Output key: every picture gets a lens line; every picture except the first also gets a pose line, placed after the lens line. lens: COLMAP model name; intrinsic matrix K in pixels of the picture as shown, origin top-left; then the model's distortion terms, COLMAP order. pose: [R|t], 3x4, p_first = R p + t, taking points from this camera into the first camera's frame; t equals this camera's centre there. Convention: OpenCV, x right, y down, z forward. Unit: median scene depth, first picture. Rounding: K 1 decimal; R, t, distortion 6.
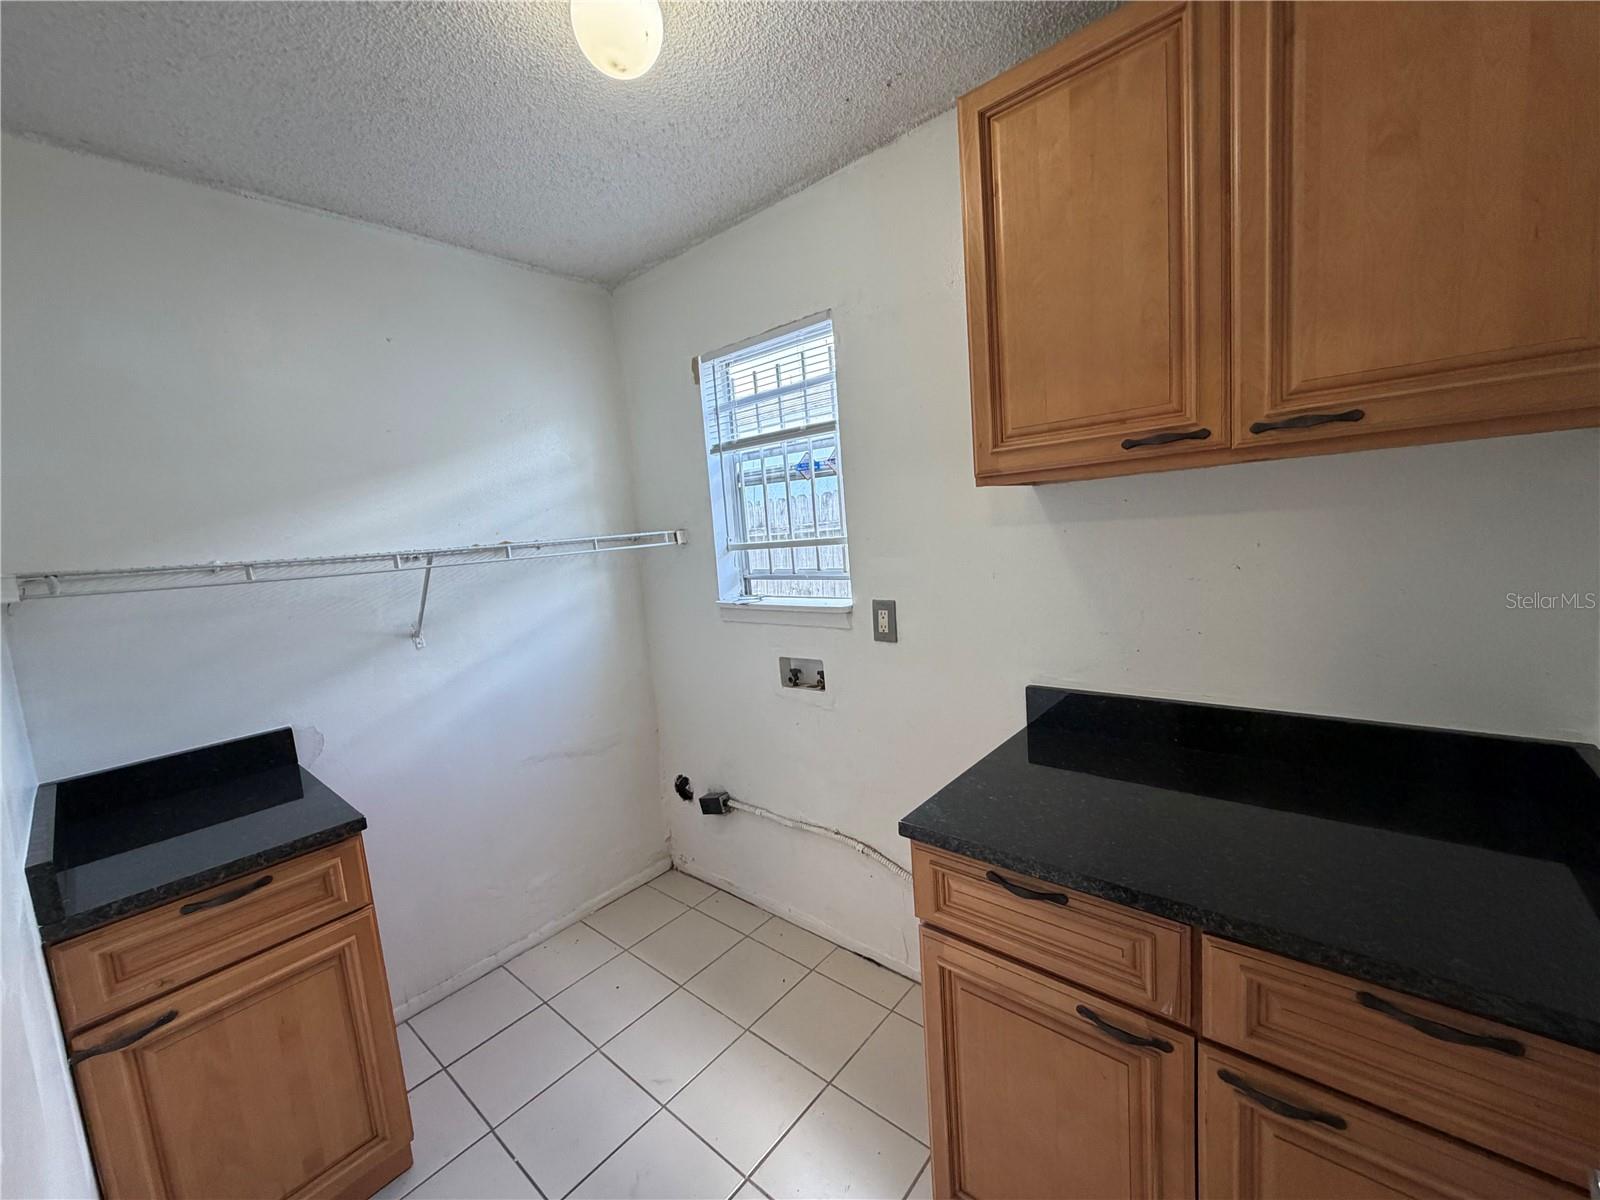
lens RADIAL K [[636.8, 0, 792.1], [0, 636.8, 597.7], [0, 0, 1]] dist [0.001866, 0.000825]
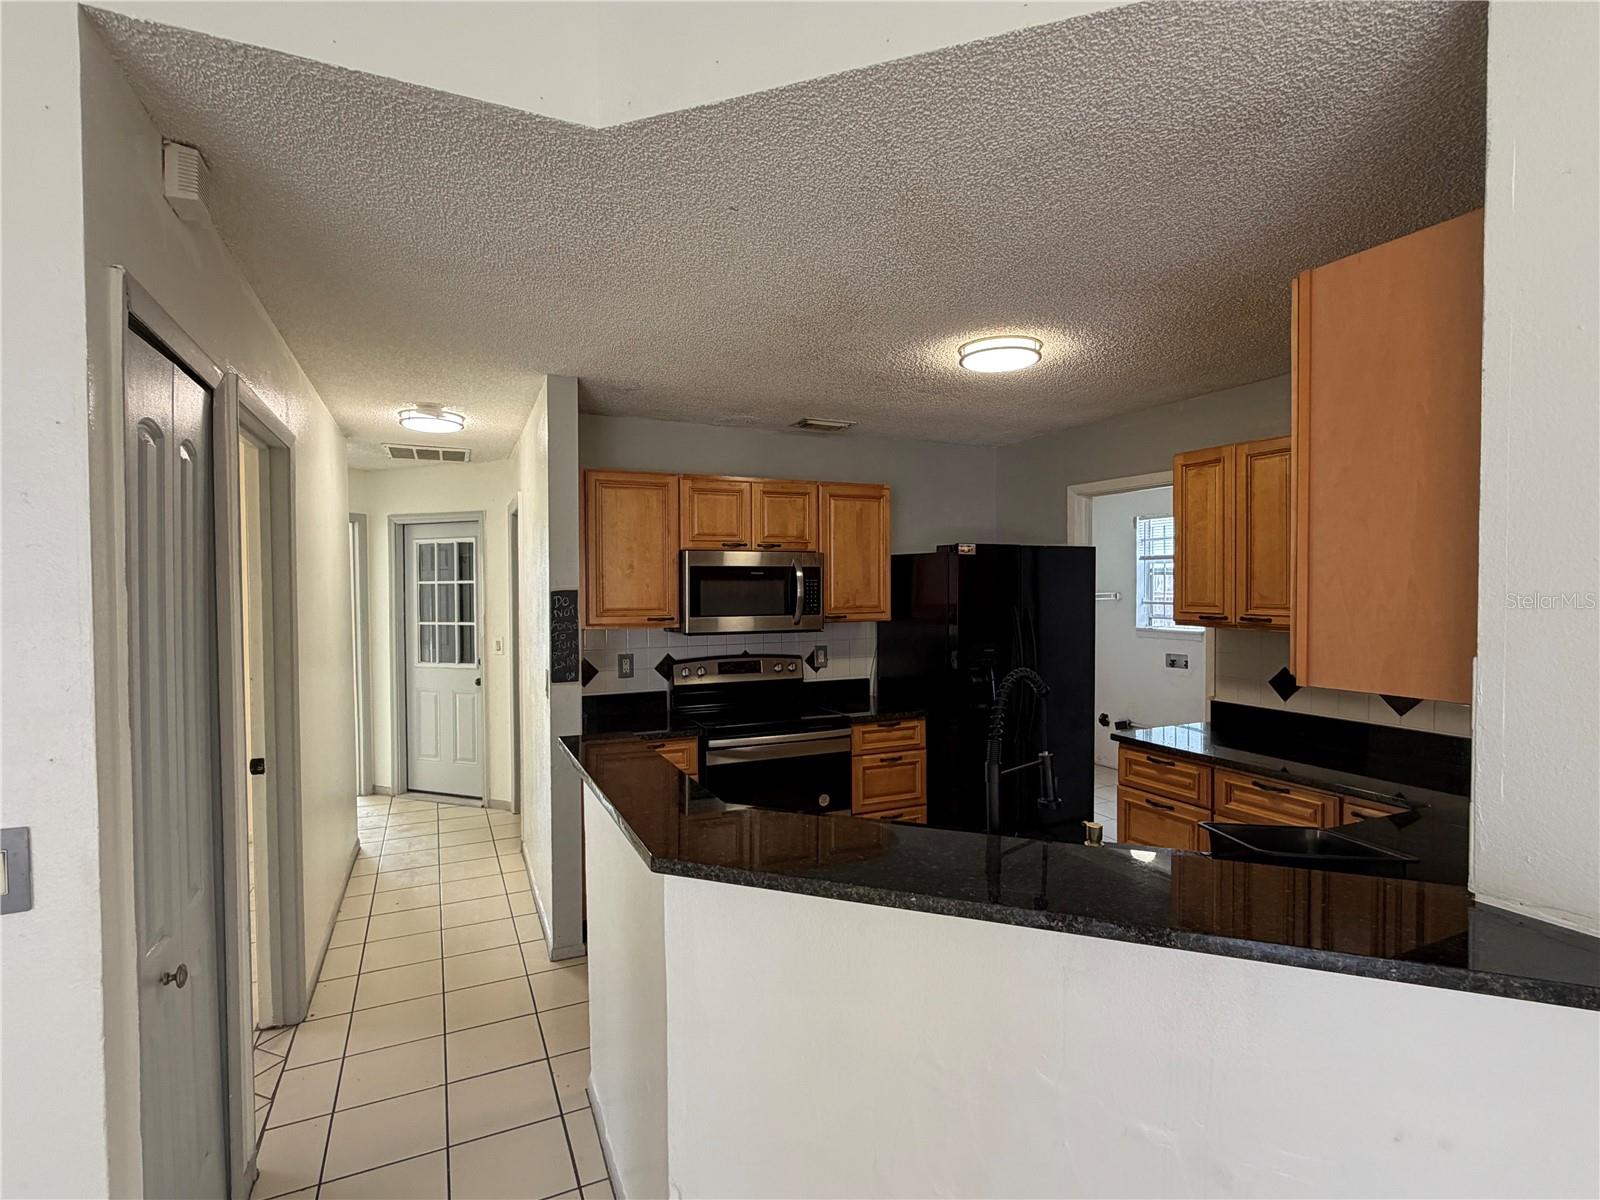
lens RADIAL K [[773.8, 0, 799.3], [0, 773.8, 598.5], [0, 0, 1]] dist [-0.001882, -0.000140]
pose [[0.910061, 0.080312, -0.406619, -0.117922], [-0.111001, 0.992437, -0.052415, 0.214755], [0.399334, 0.092836, 0.912093, -2.289525]]
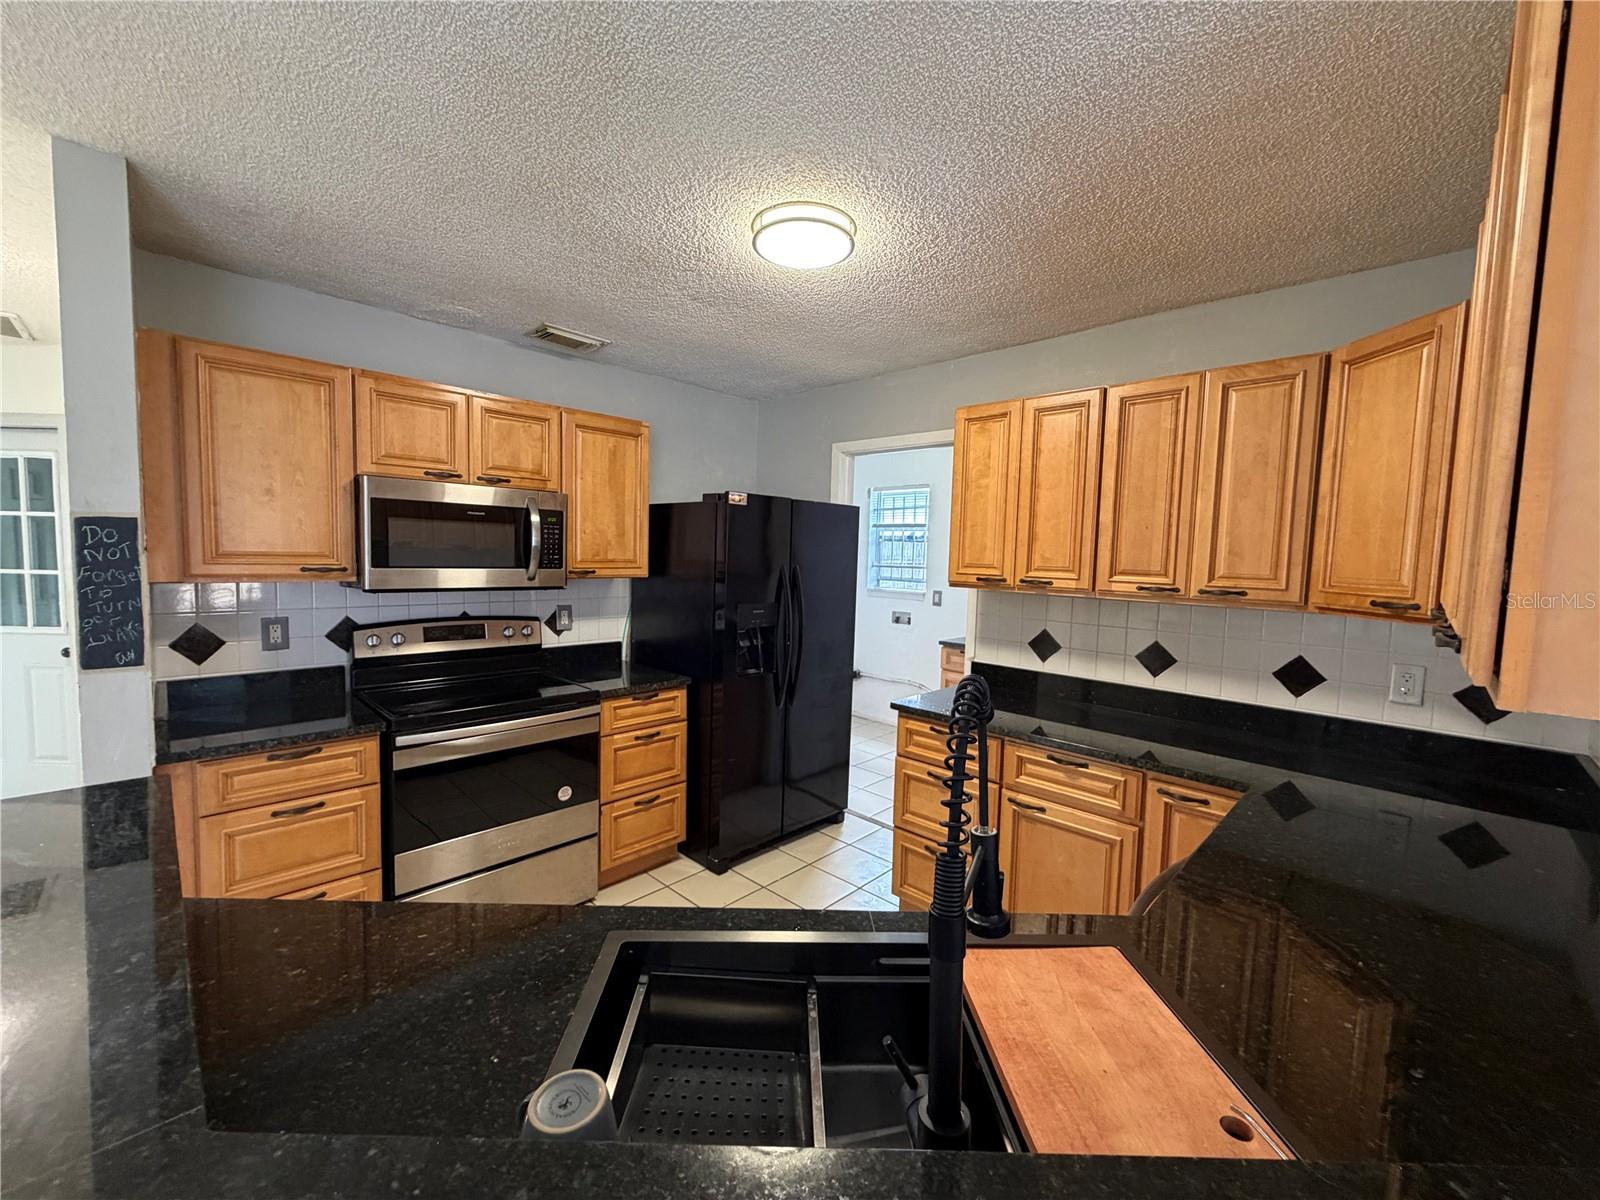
lens RADIAL K [[636.8, 0, 794.5], [0, 636.8, 595.9], [0, 0, 1]] dist [0.001866, 0.000825]
pose [[0.992642, 0.108937, -0.052860, -0.316789], [-0.111088, 0.993021, -0.039613, 0.201688], [0.048176, 0.045194, 0.997816, -1.747387]]
